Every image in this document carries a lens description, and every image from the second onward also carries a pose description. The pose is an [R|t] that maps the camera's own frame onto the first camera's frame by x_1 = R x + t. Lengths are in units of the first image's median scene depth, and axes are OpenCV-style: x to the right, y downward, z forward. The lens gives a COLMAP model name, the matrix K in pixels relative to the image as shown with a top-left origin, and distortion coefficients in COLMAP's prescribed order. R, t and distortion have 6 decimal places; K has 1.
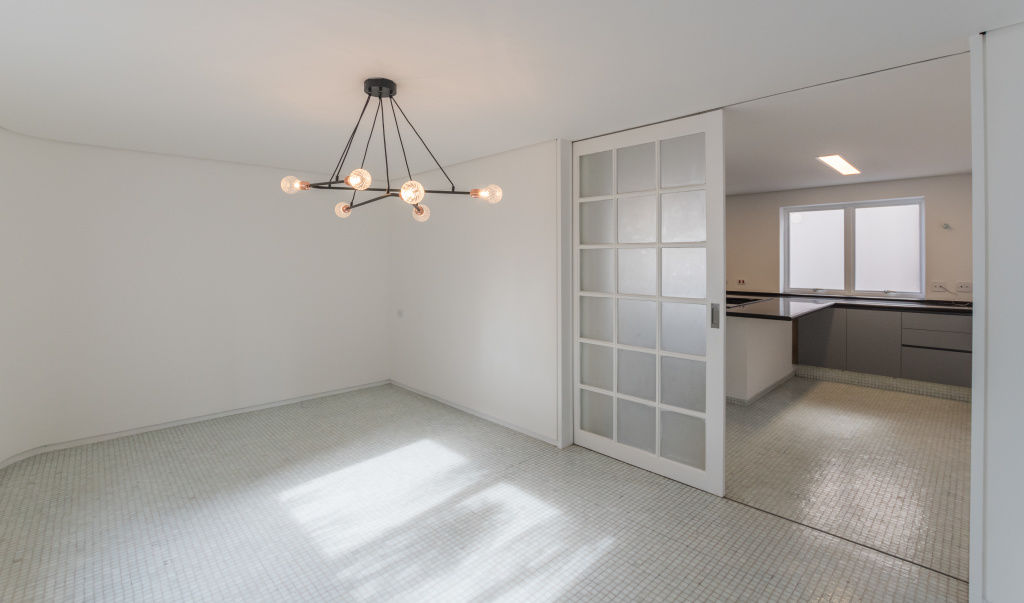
lens RADIAL K [[449.2, 0, 517.1], [0, 449.2, 263.6], [0, 0, 1]] dist [-0.028328, -0.000134]
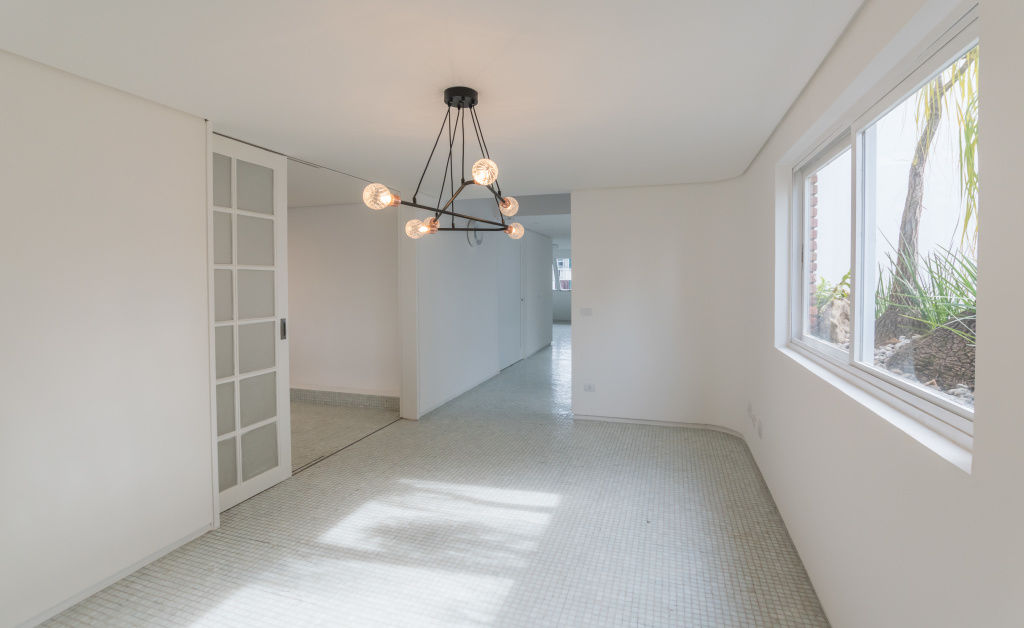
lens RADIAL K [[466.4, 0, 507.4], [0, 466.4, 298.9], [0, 0, 1]] dist [-0.001001, -0.000115]
pose [[-0.458691, -0.011557, 0.888521, -0.590254], [0.013657, 0.999706, 0.020054, 0.012752], [-0.888491, 0.021333, -0.458398, 0.659076]]
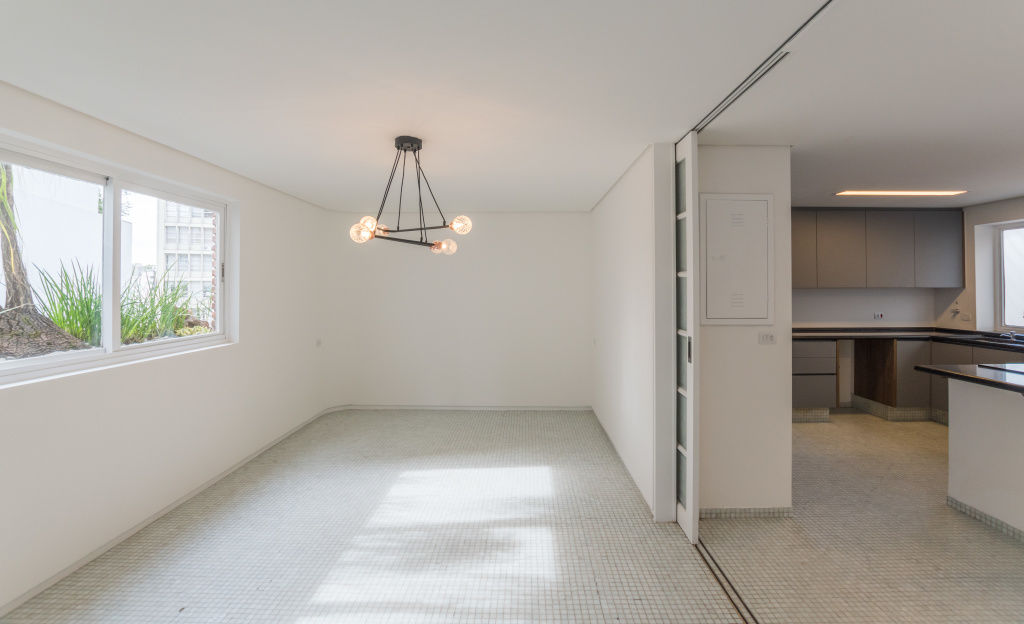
lens RADIAL K [[455.8, 0, 525.3], [0, 455.8, 281.3], [0, 0, 1]] dist [-0.033543, 0.002047]
pose [[0.720745, -0.003758, -0.693190, 0.358058], [-0.010907, 0.999800, -0.016760, -0.004748], [0.693114, 0.019640, 0.720560, 0.169431]]
